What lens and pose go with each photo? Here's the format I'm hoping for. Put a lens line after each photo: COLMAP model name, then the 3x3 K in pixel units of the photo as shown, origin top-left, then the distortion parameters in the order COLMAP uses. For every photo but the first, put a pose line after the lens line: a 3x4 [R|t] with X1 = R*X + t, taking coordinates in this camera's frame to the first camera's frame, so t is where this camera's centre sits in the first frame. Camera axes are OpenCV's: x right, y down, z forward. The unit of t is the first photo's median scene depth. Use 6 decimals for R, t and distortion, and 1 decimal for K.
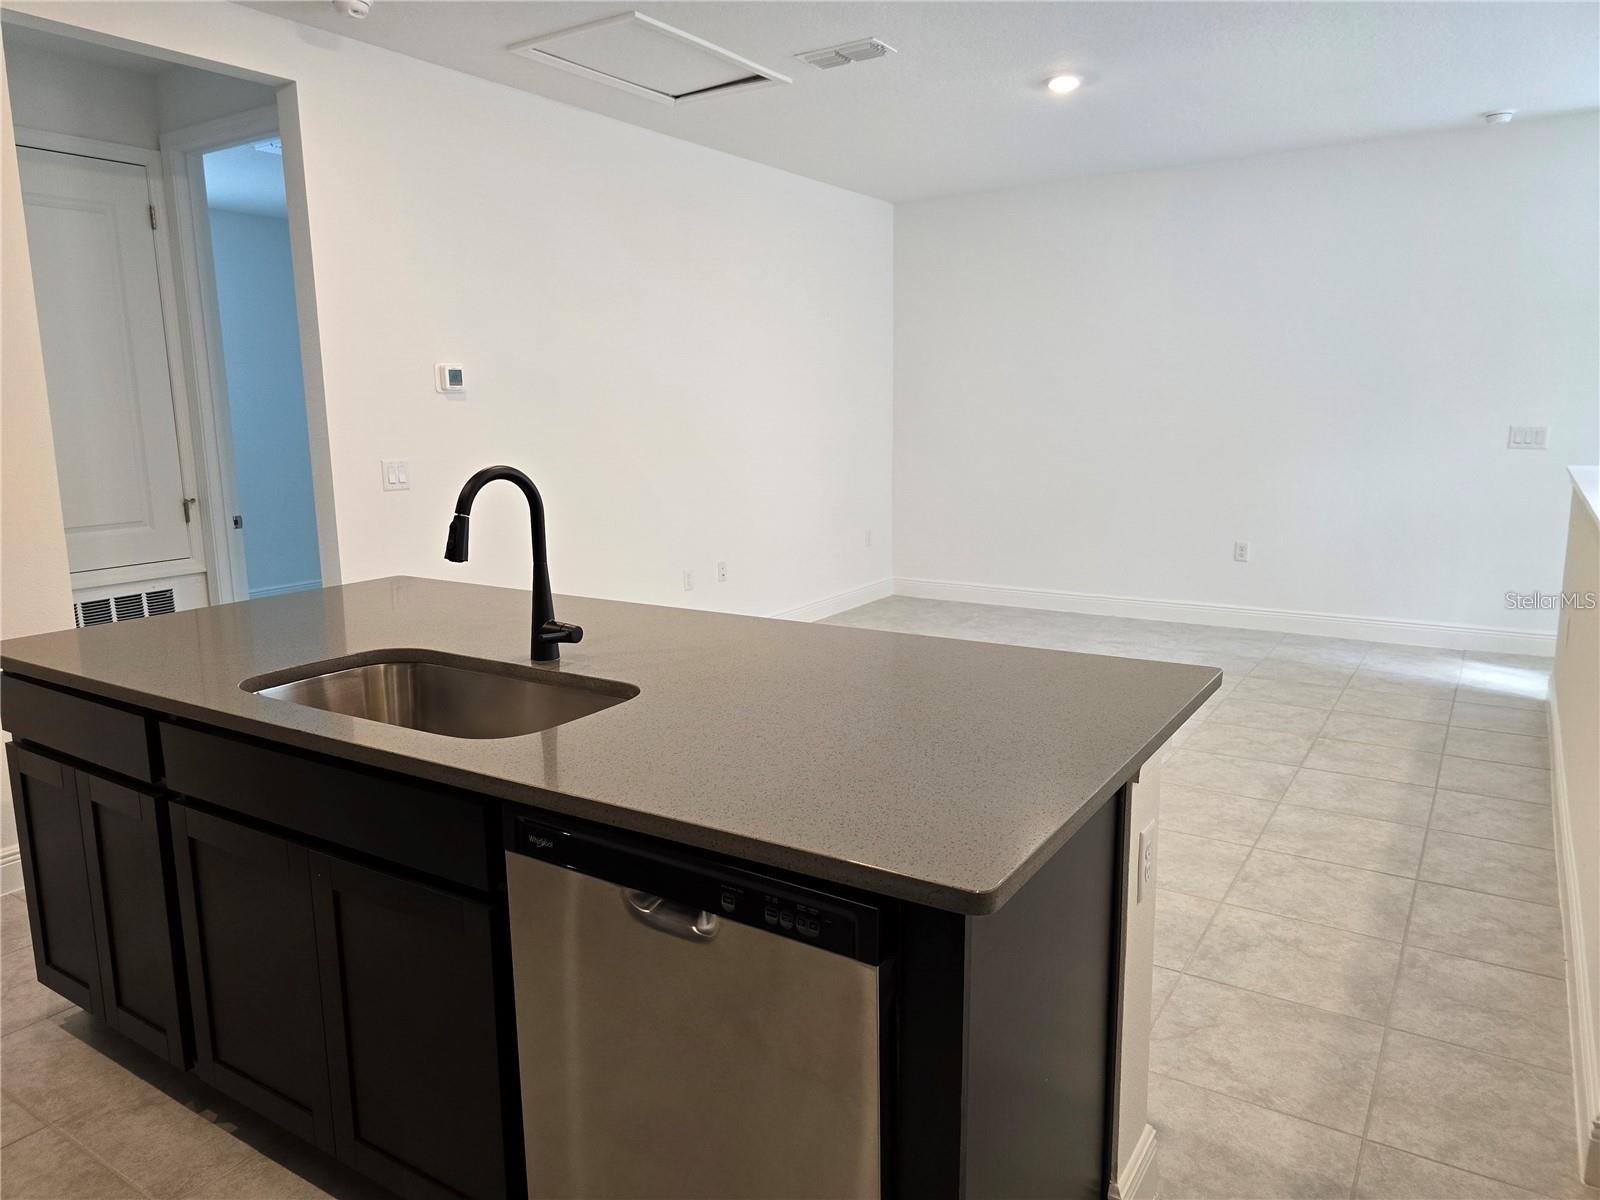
lens RADIAL K [[1088.2, 0, 797.9], [0, 1088.2, 593.2], [0, 0, 1]] dist [-0.002597, -0.014952]
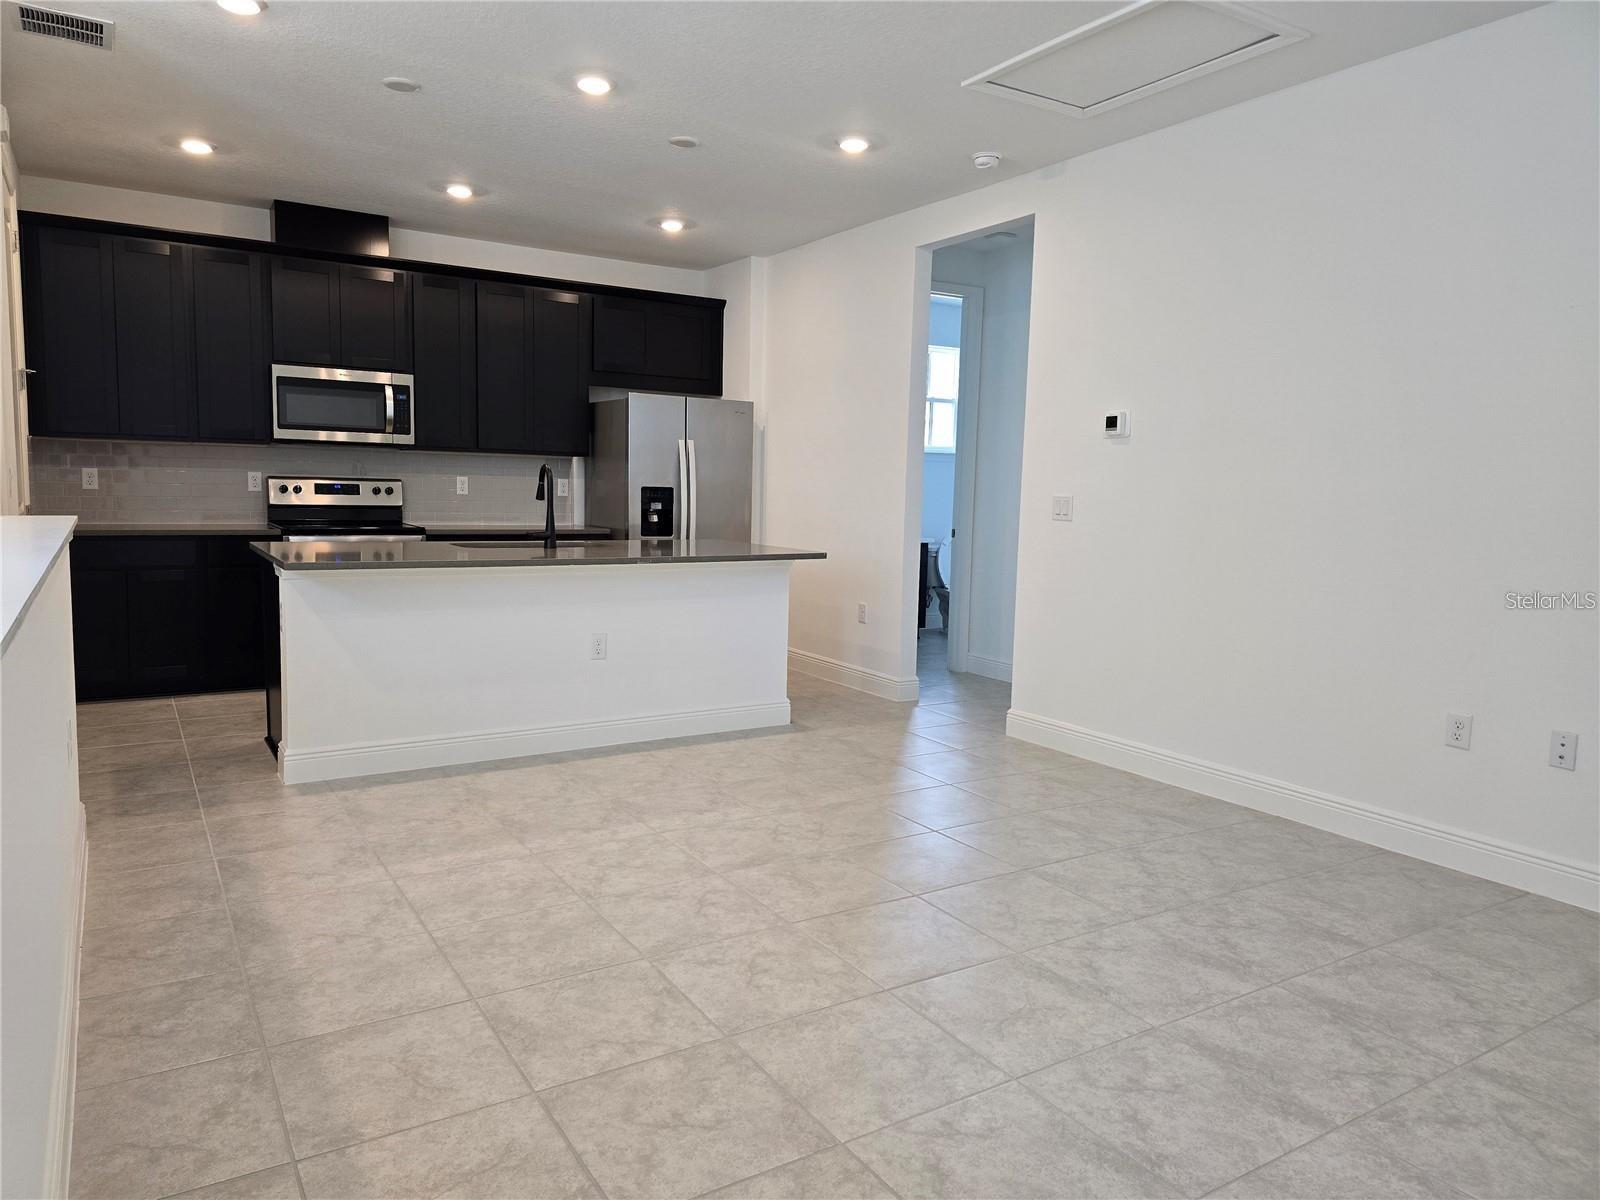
lens RADIAL K [[1088.2, 0, 808.2], [0, 1088.2, 598.2], [0, 0, 1]] dist [-0.002597, -0.014952]
pose [[-0.414532, 0.109976, -0.903365, 1.124951], [-0.174651, 0.964604, 0.197574, -0.267579], [0.893118, 0.239674, -0.380652, 1.648830]]
